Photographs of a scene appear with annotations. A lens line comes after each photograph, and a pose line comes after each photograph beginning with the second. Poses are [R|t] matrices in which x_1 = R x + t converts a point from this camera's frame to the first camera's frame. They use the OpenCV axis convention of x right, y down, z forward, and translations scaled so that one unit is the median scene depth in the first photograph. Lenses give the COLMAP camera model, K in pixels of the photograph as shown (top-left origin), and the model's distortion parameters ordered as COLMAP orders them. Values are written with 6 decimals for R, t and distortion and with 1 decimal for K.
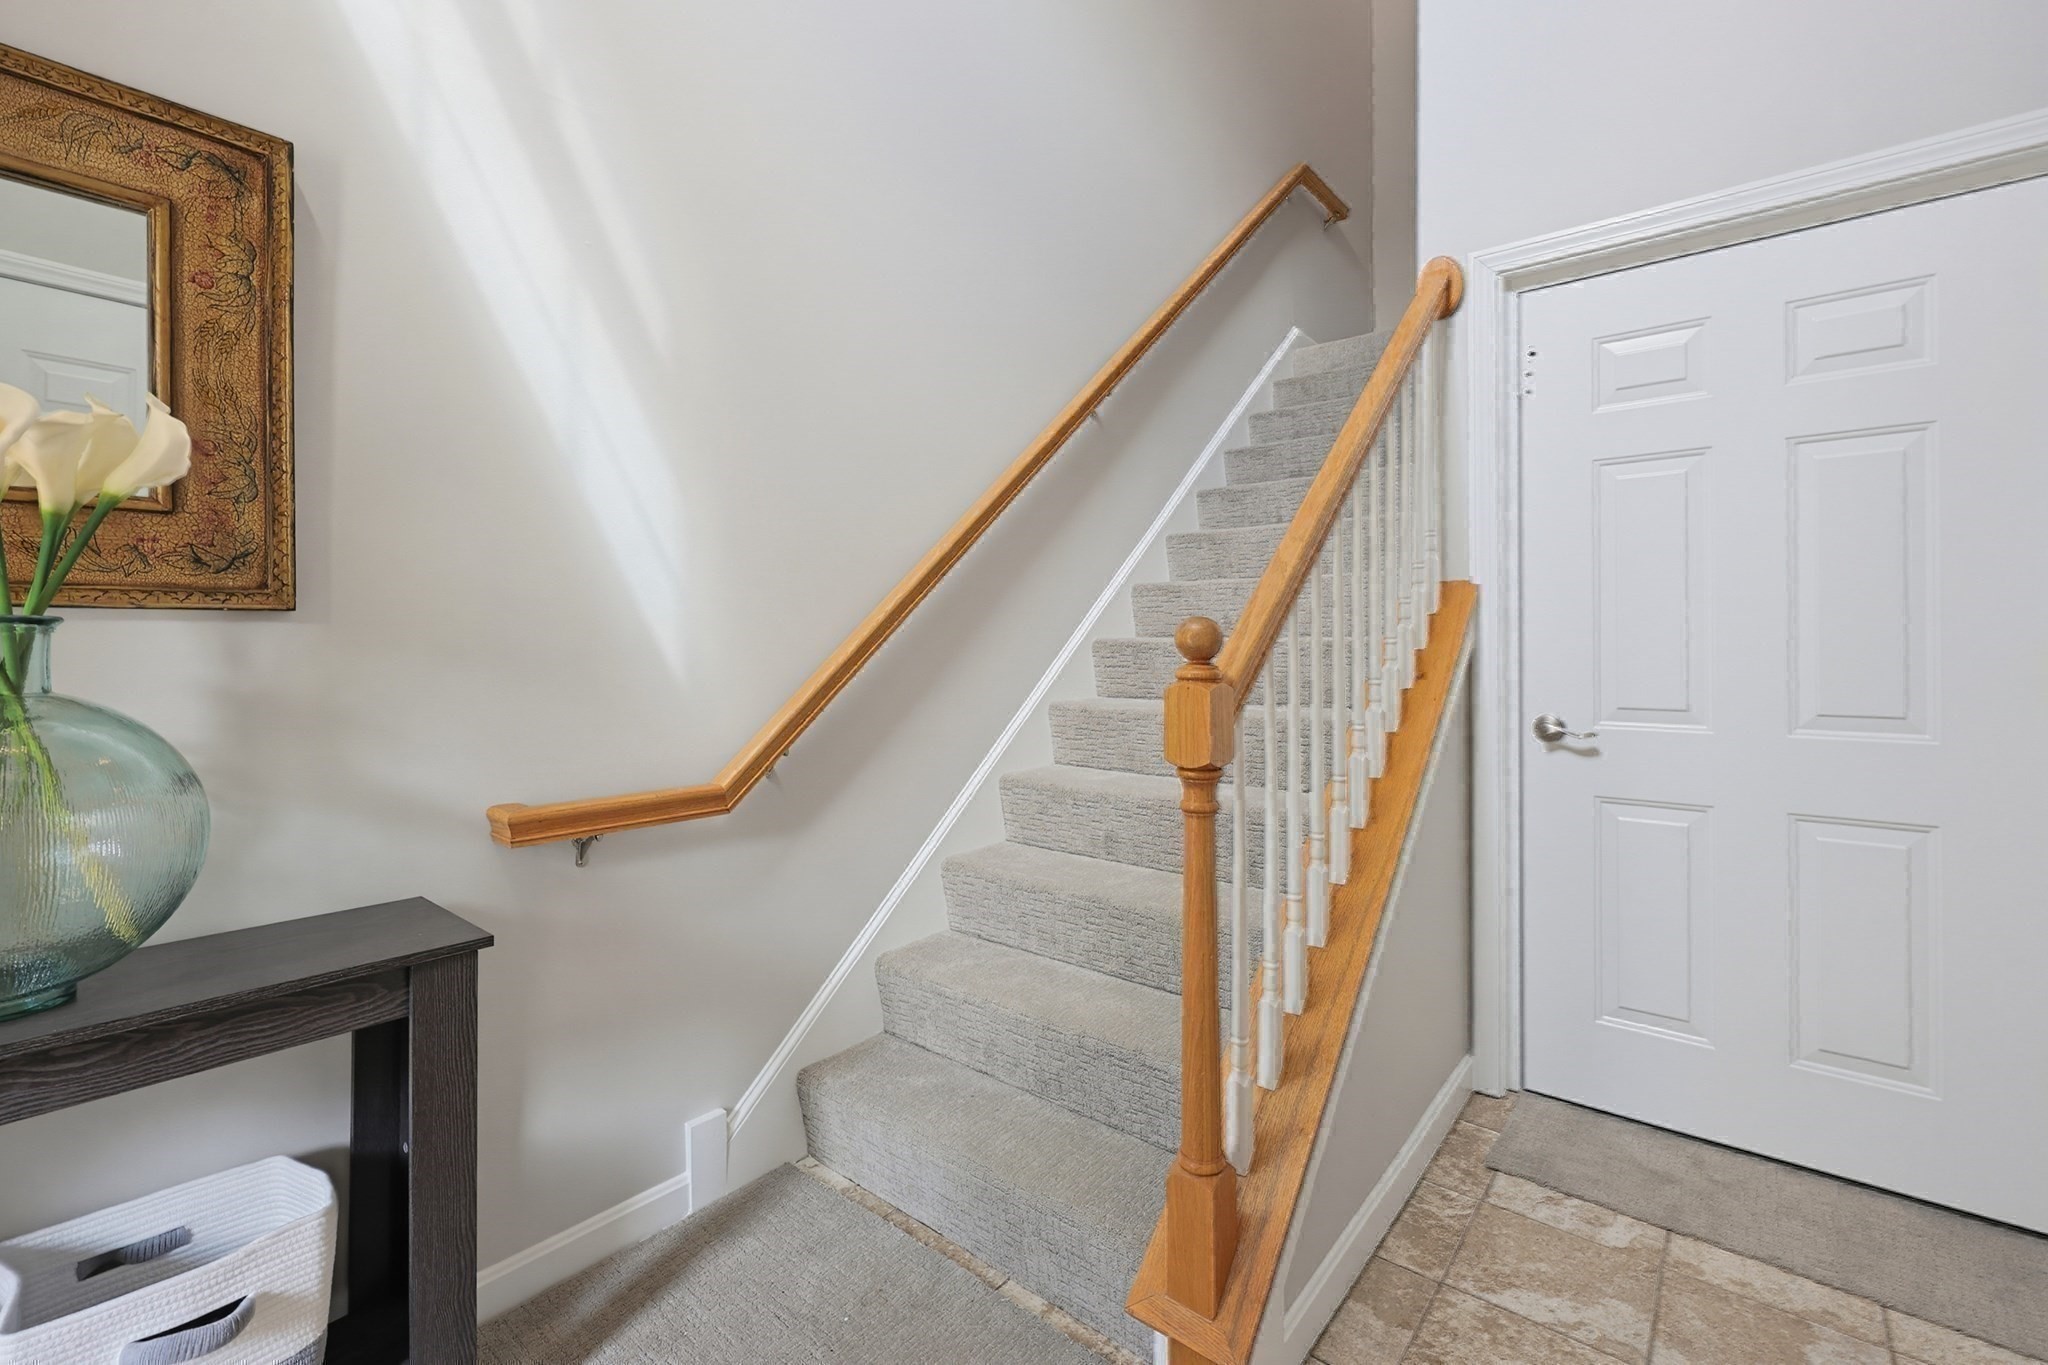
lens RADIAL K [[887.5, 0, 1039.2], [0, 887.5, 665.5], [0, 0, 1]] dist [-0.000081, -0.000302]
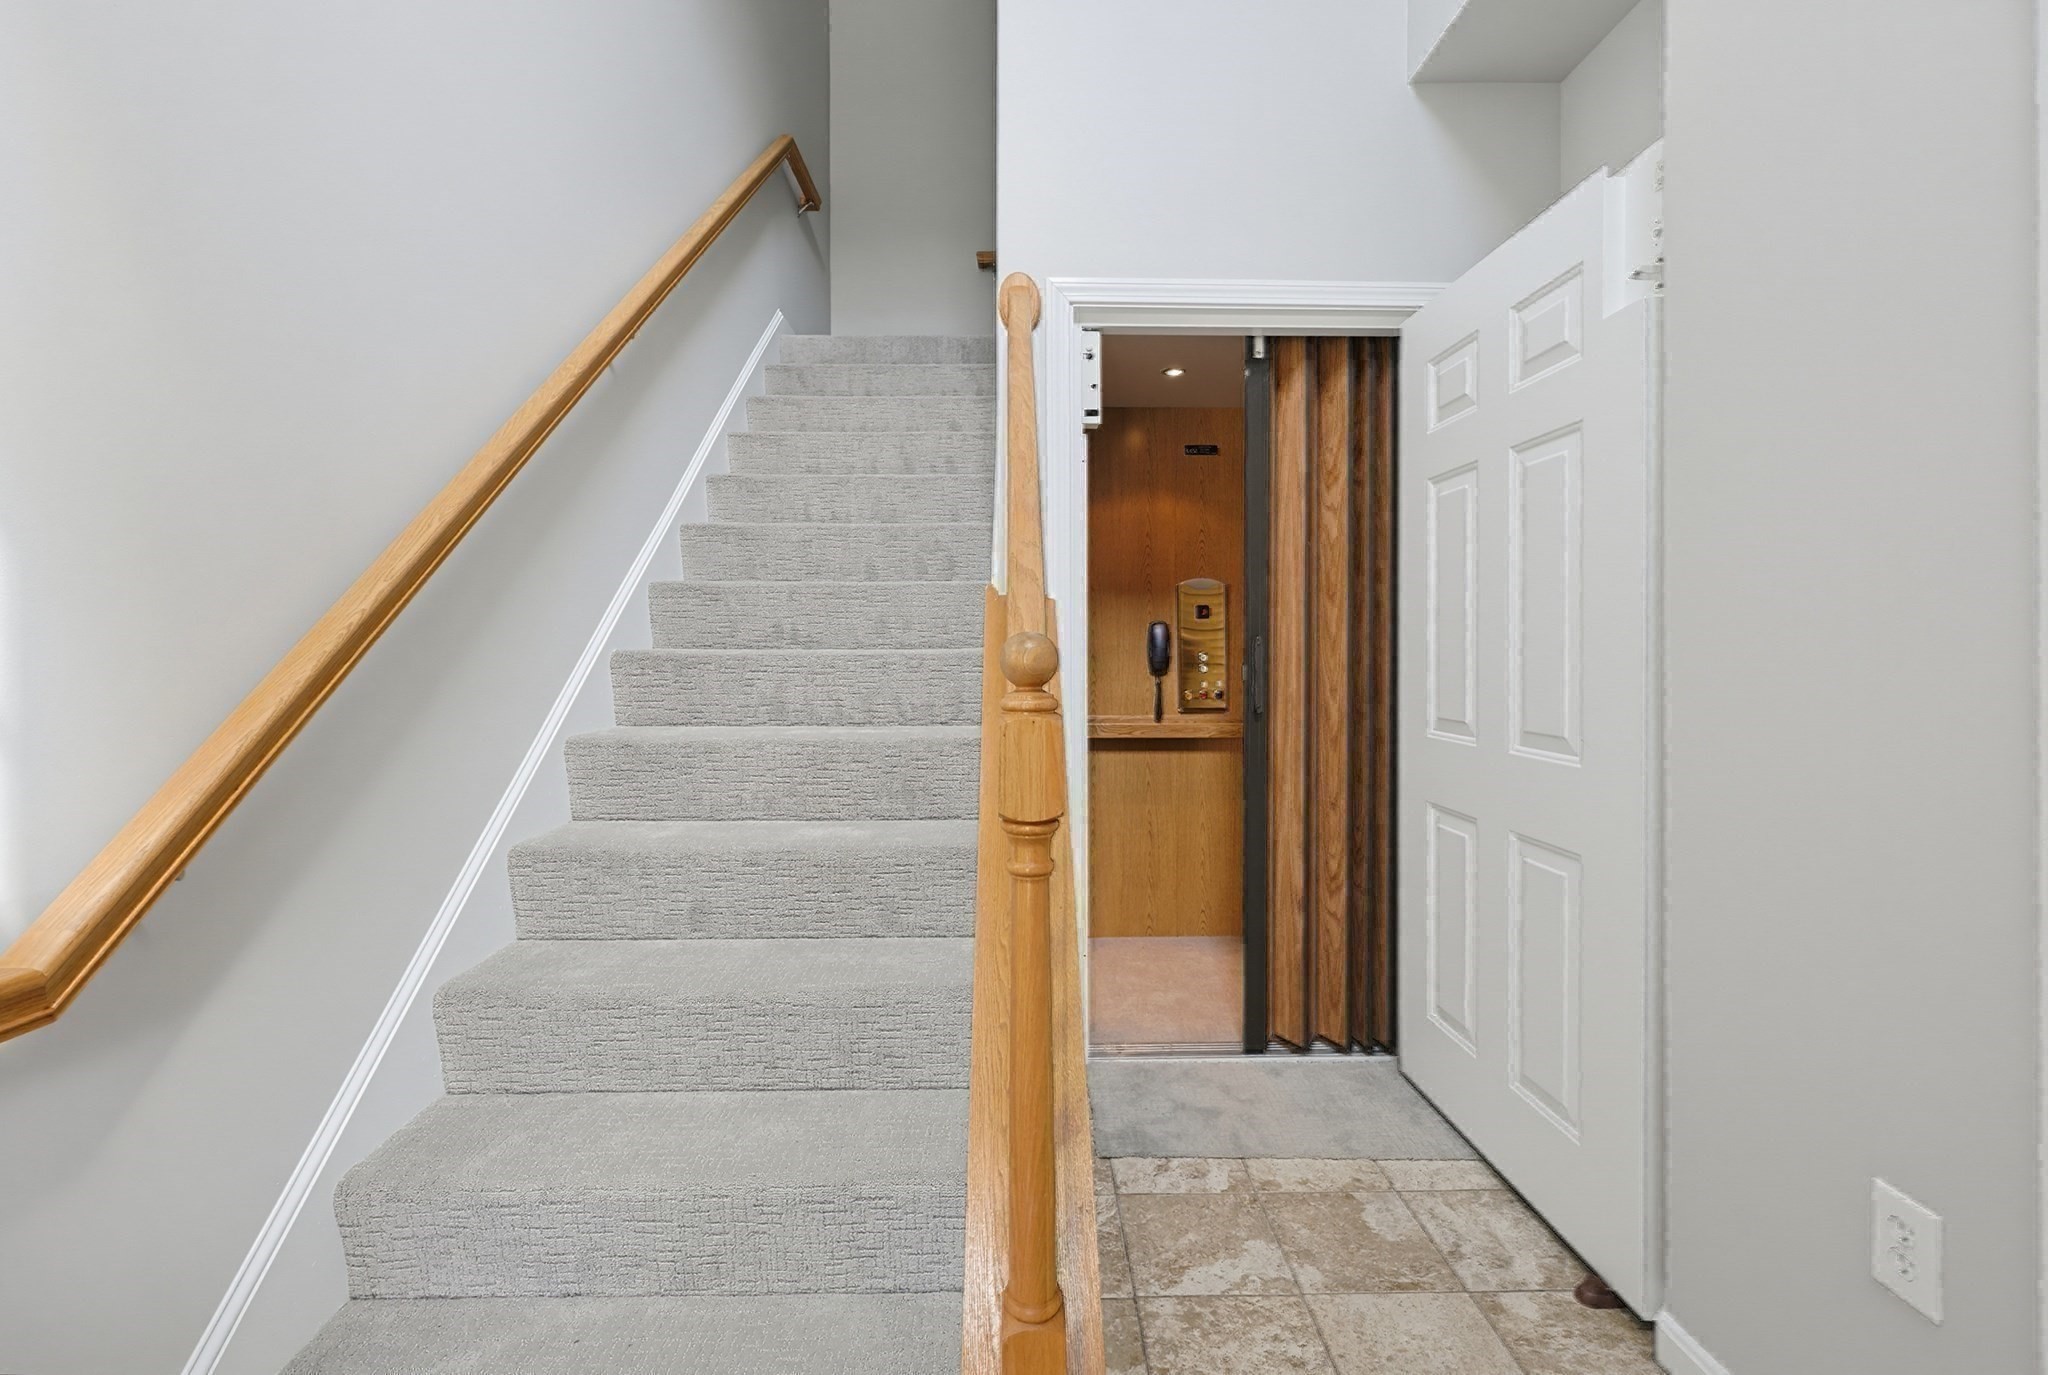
lens RADIAL K [[888.1, 0, 1020.3], [0, 888.1, 665.0], [0, 0, 1]] dist [0.001311, 0.000088]
pose [[0.763736, -0.014542, 0.645365, -0.236819], [0.017119, 0.999851, 0.002271, -0.019053], [-0.645302, 0.009314, 0.763871, 0.260004]]
